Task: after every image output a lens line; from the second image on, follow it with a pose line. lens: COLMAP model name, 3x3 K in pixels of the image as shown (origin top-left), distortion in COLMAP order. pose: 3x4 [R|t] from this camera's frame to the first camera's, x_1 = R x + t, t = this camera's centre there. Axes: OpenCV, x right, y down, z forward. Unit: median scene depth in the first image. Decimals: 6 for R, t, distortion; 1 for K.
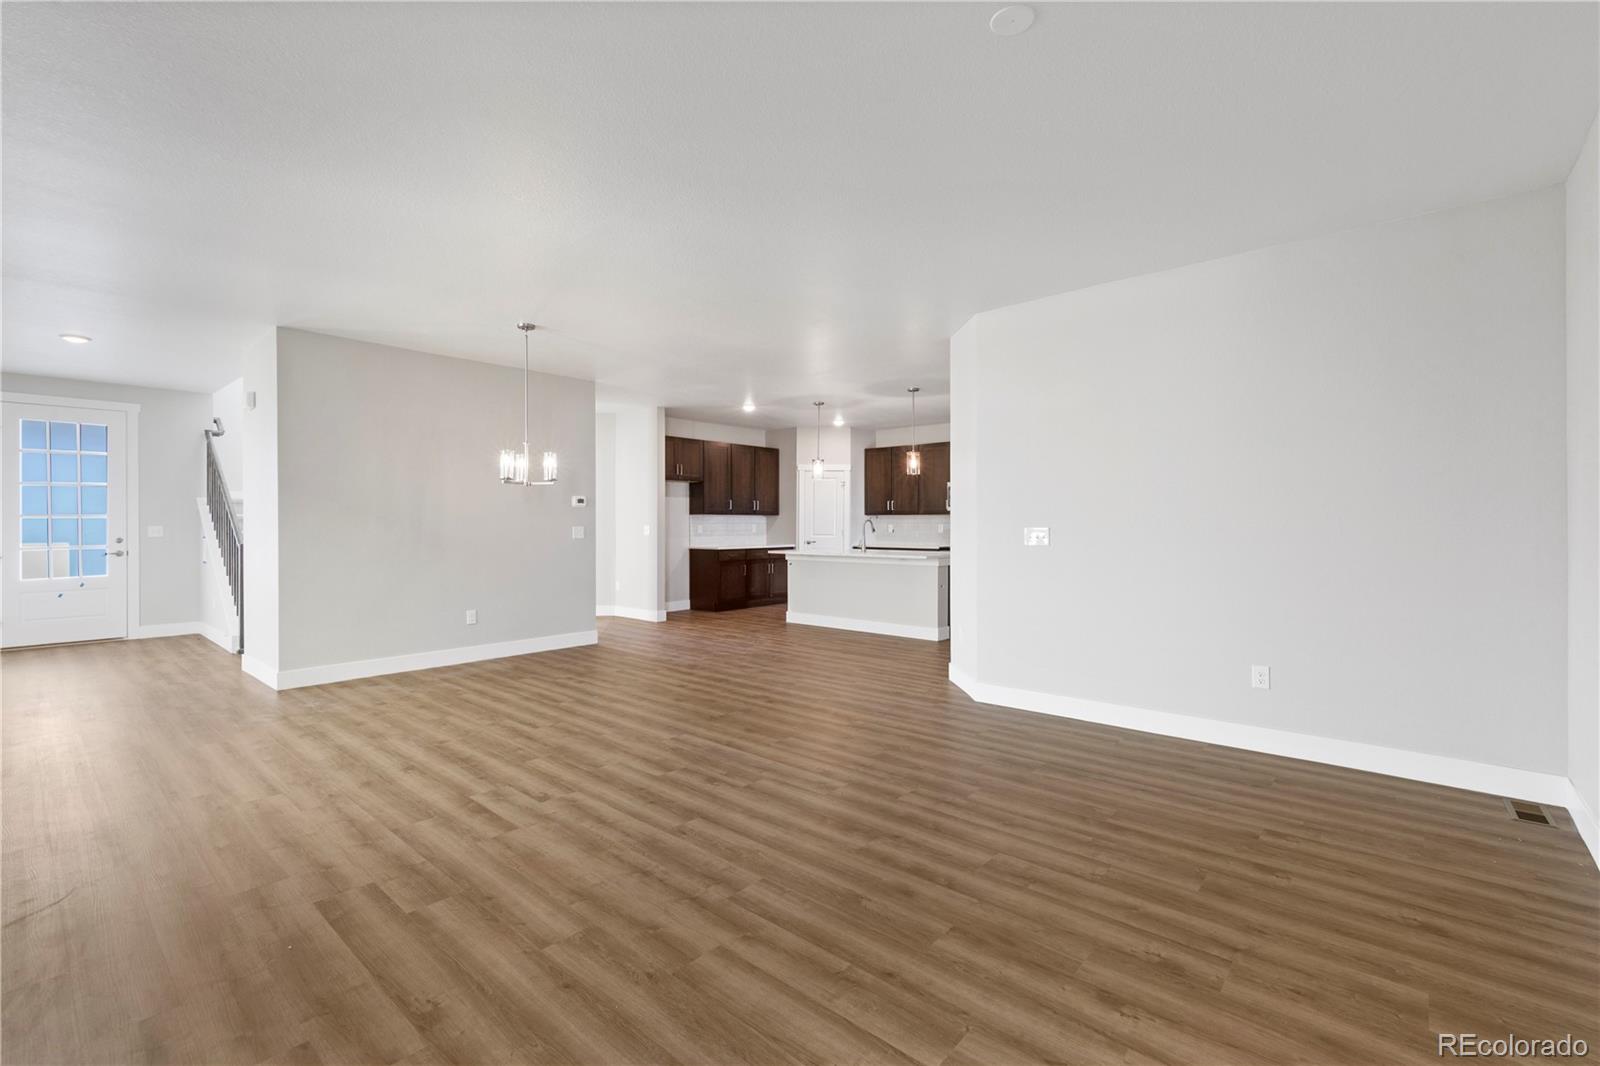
lens RADIAL K [[700.2, 0, 796.8], [0, 700.2, 522.4], [0, 0, 1]] dist [0.007036, -0.002529]
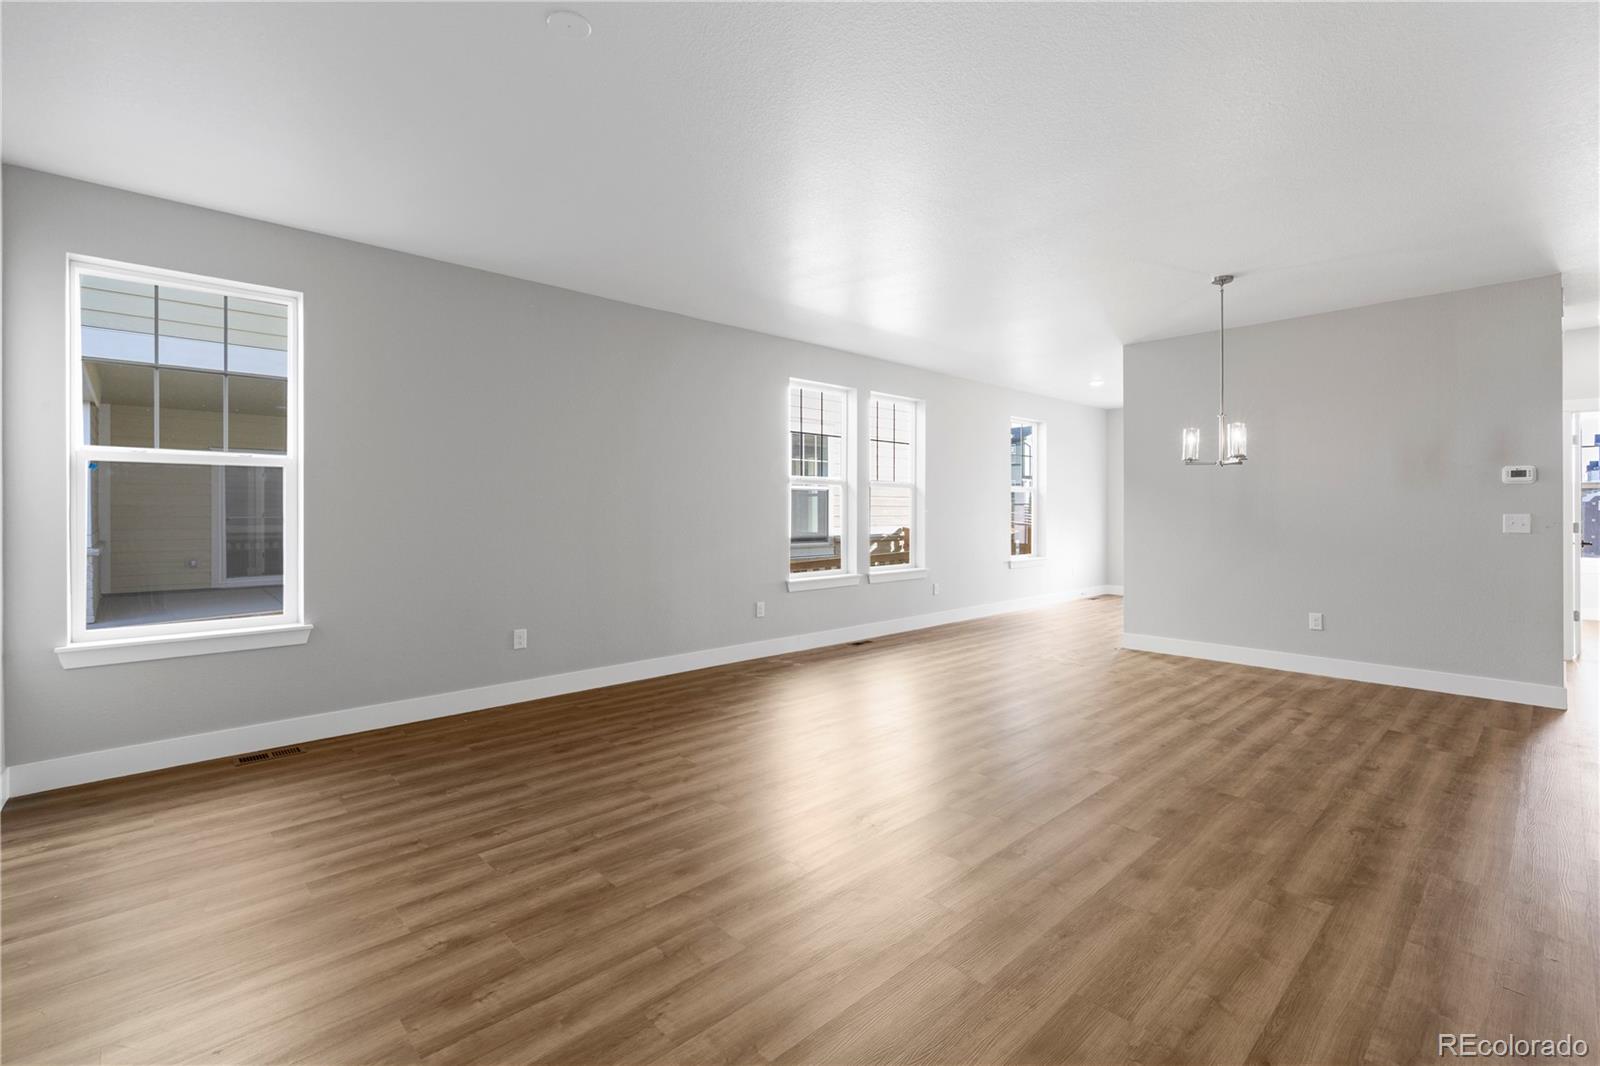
lens RADIAL K [[700.2, 0, 805.6], [0, 700.2, 510.4], [0, 0, 1]] dist [0.007036, -0.002529]
pose [[-0.084891, 0.000664, -0.996390, 0.814267], [0.003346, 0.999994, 0.000382, 0.001136], [0.996385, -0.003302, -0.084893, 0.889258]]
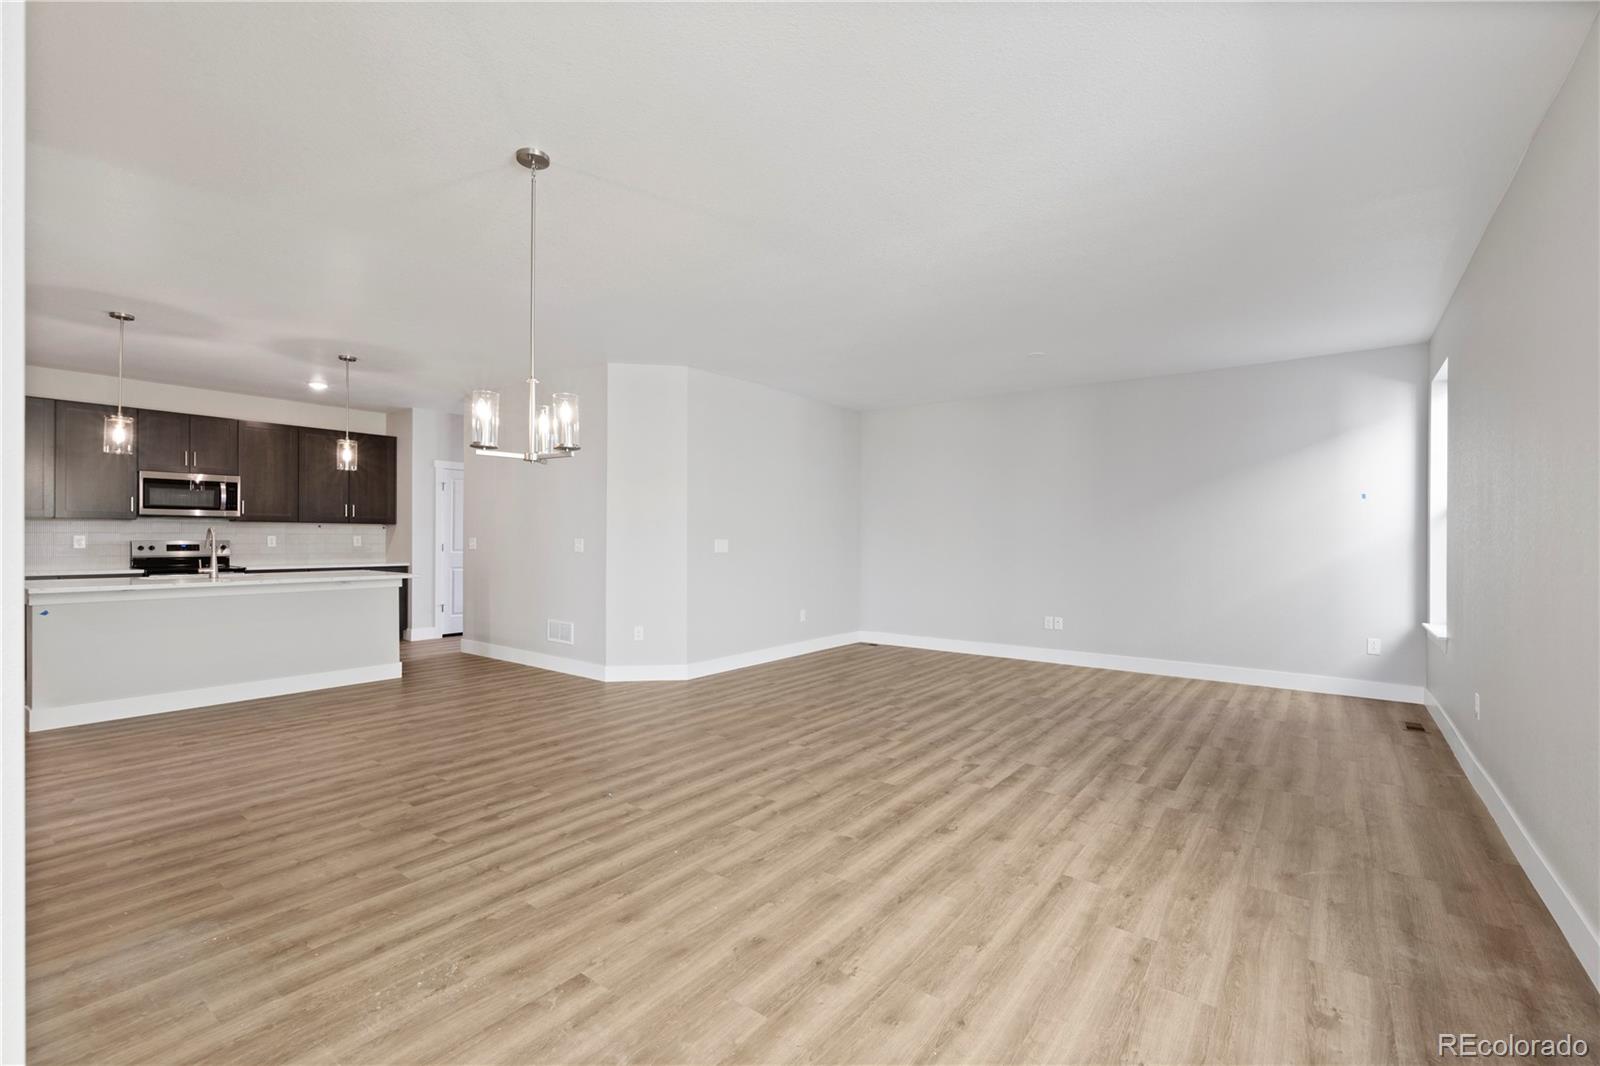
lens RADIAL K [[700.2, 0, 794.6], [0, 700.2, 546.7], [0, 0, 1]] dist [0.007036, -0.002529]
pose [[-0.075826, -0.011222, 0.997058, -1.457709], [-0.007567, 0.999914, 0.010679, 0.006082], [-0.997092, -0.006735, -0.075904, 1.327319]]
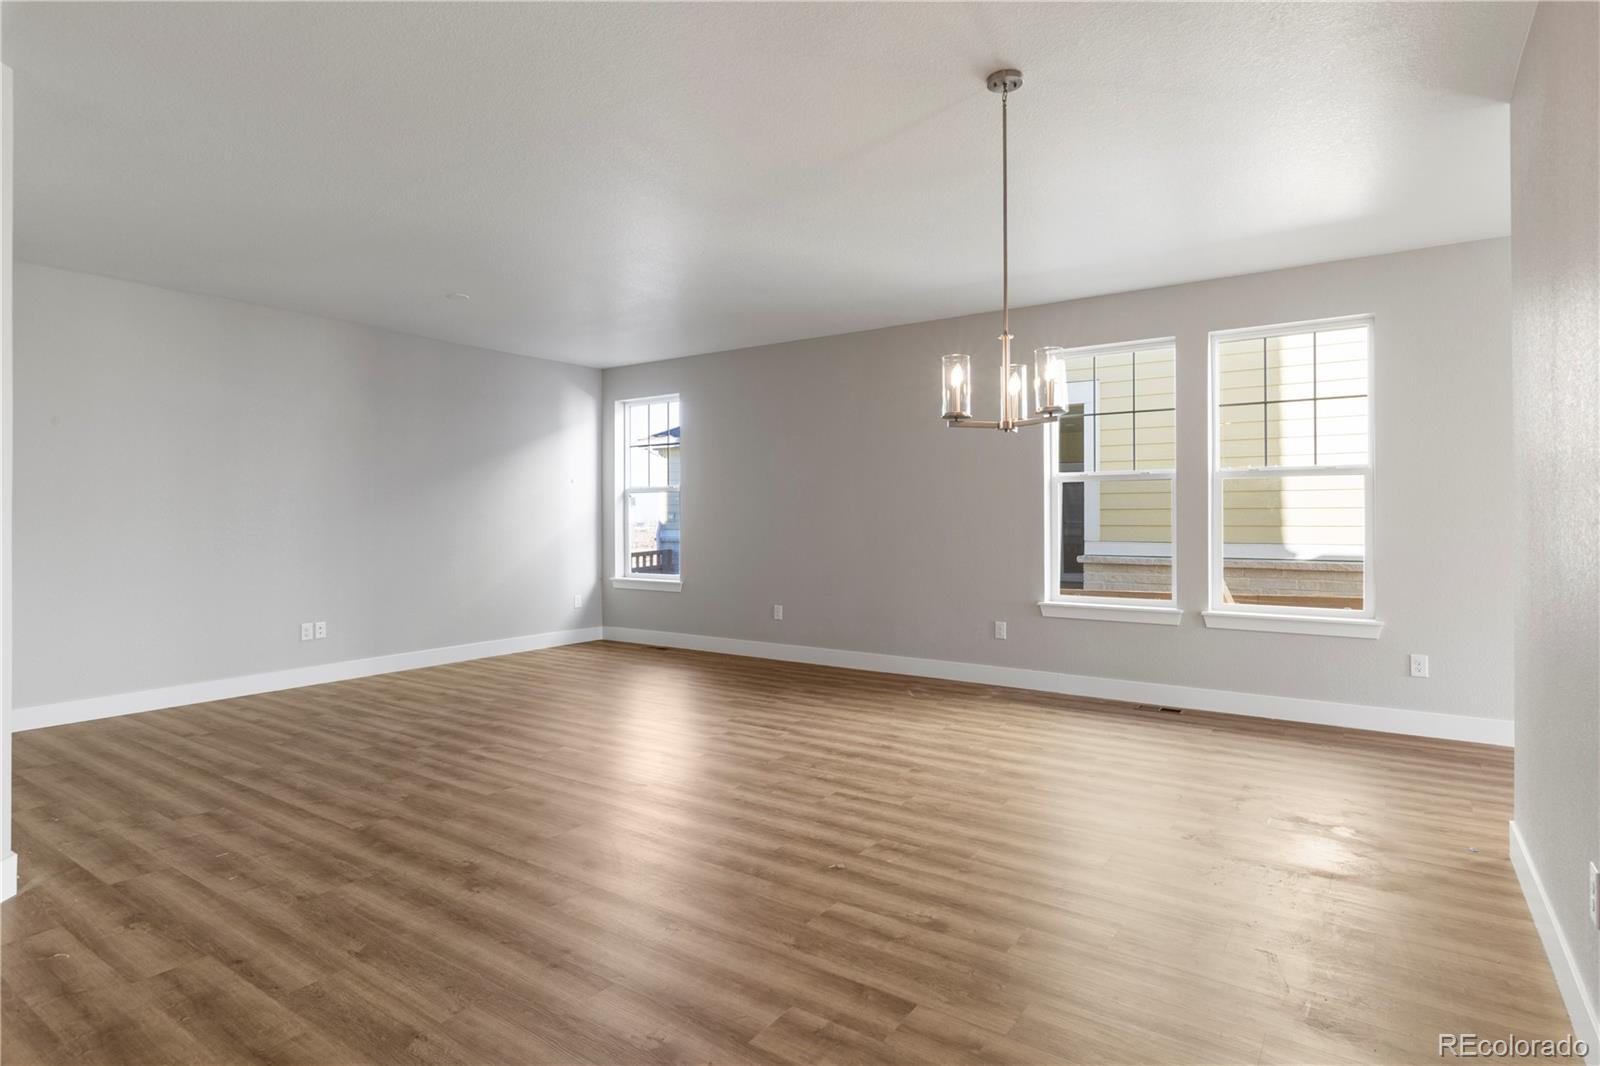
lens RADIAL K [[843.3, 0, 821.2], [0, 843.3, 516.6], [0, 0, 1]] dist [0.008461, 0.000608]
pose [[-0.990655, 0.003371, -0.136350, -0.301865], [0.003752, 0.999990, -0.002539, 0.005850], [0.136340, -0.003027, -0.990657, 2.403997]]
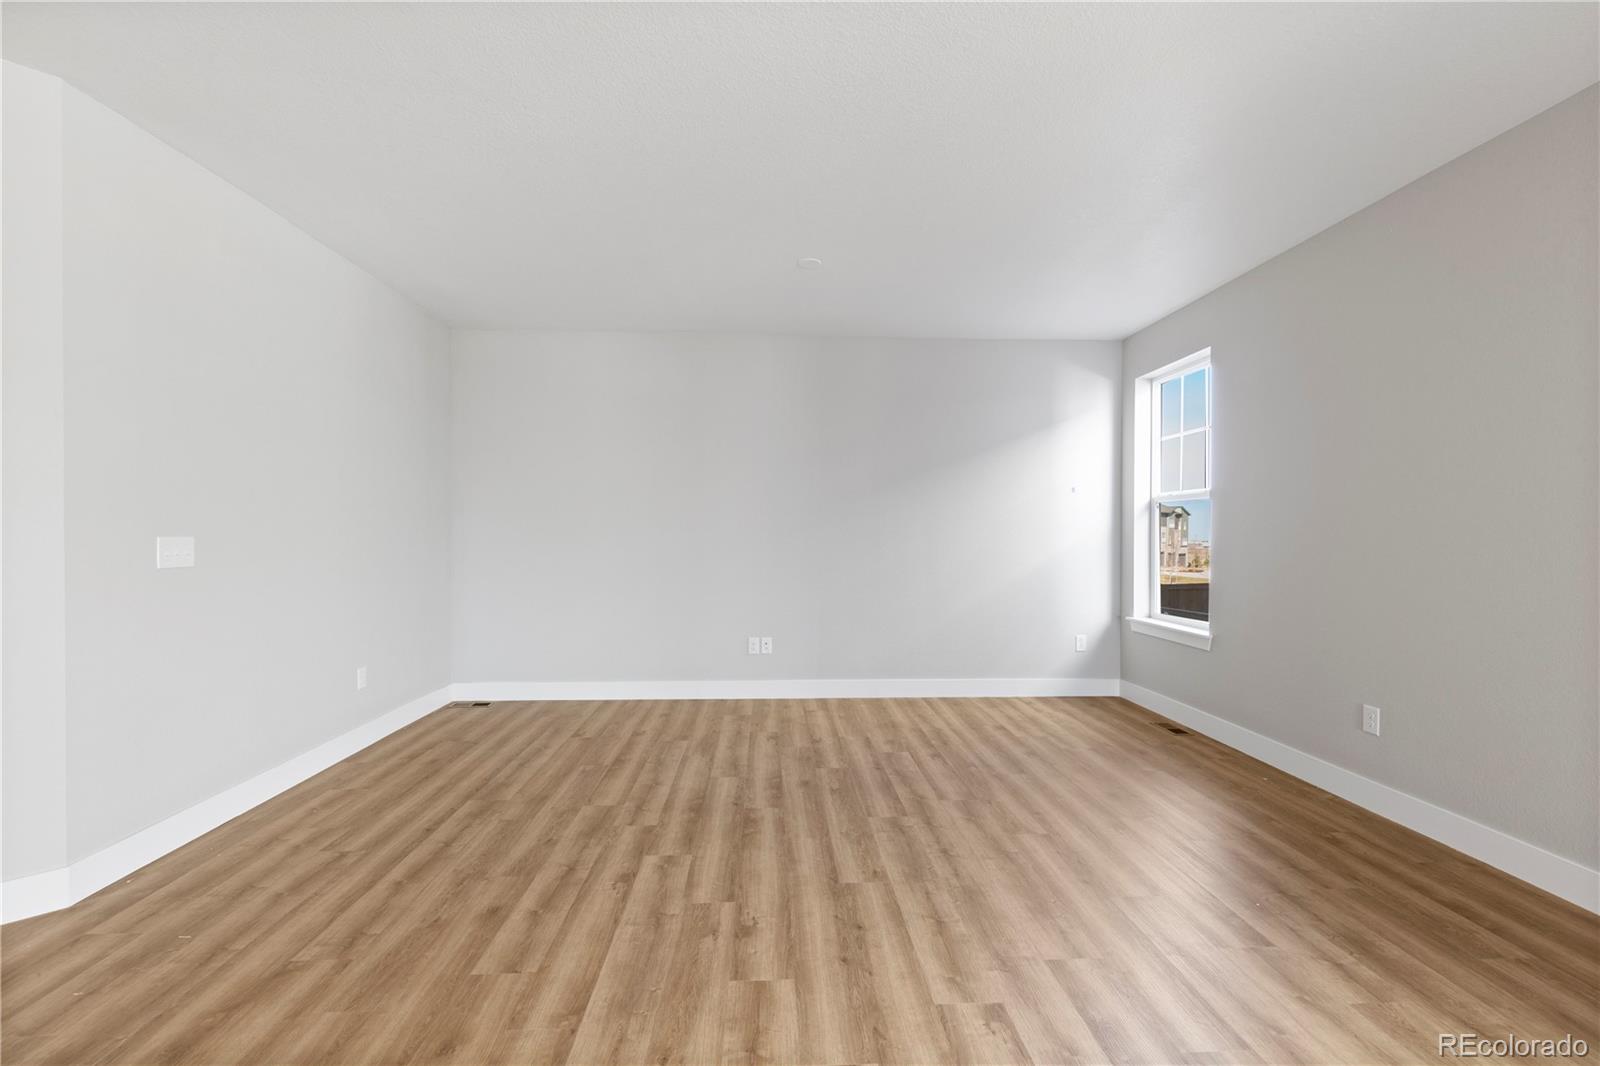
lens RADIAL K [[700.2, 0, 799.0], [0, 700.2, 539.3], [0, 0, 1]] dist [0.007036, -0.002529]
pose [[-0.701011, -0.005756, 0.713128, -0.621909], [-0.005021, 0.999982, 0.003135, 0.006349], [-0.713133, -0.001382, -0.701027, 1.437468]]
